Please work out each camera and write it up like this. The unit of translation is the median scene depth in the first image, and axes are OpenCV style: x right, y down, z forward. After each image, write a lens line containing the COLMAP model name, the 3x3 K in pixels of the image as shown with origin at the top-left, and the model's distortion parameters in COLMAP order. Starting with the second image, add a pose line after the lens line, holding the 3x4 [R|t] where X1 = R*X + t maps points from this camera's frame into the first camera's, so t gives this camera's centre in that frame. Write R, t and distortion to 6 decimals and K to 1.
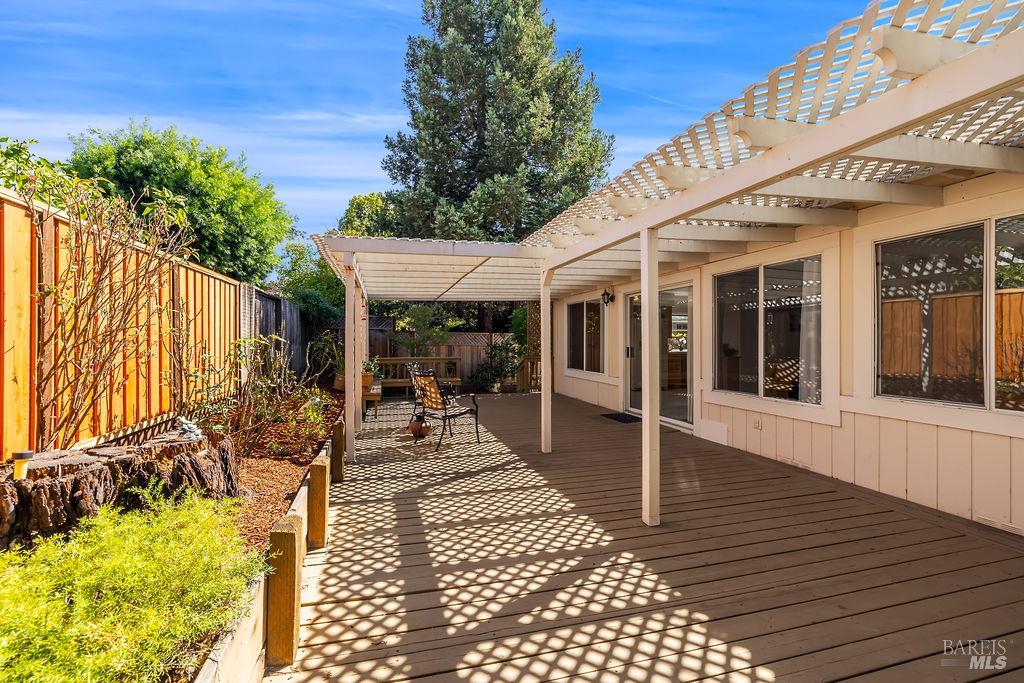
lens RADIAL K [[441.9, 0, 506.2], [0, 441.9, 337.5], [0, 0, 1]] dist [0.008170, -0.000641]
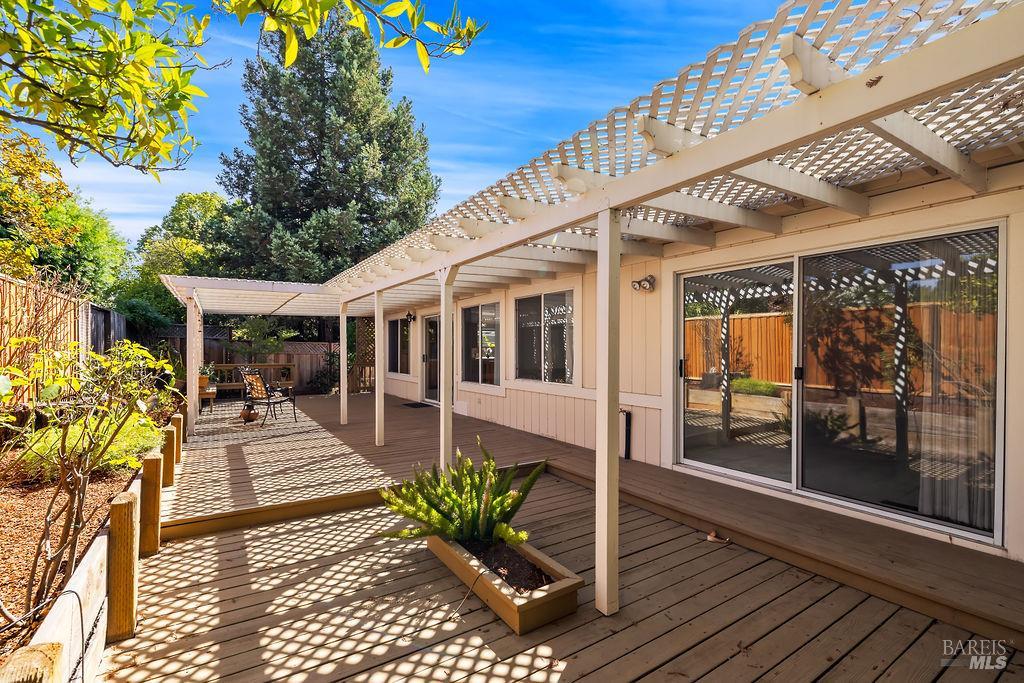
lens RADIAL K [[441.9, 0, 506.8], [0, 441.9, 352.0], [0, 0, 1]] dist [0.008170, -0.000641]
pose [[0.954016, 0.001915, 0.299751, 0.073461], [-0.005413, 0.999927, 0.010839, -0.001931], [-0.299708, -0.011963, 0.953956, -0.259942]]
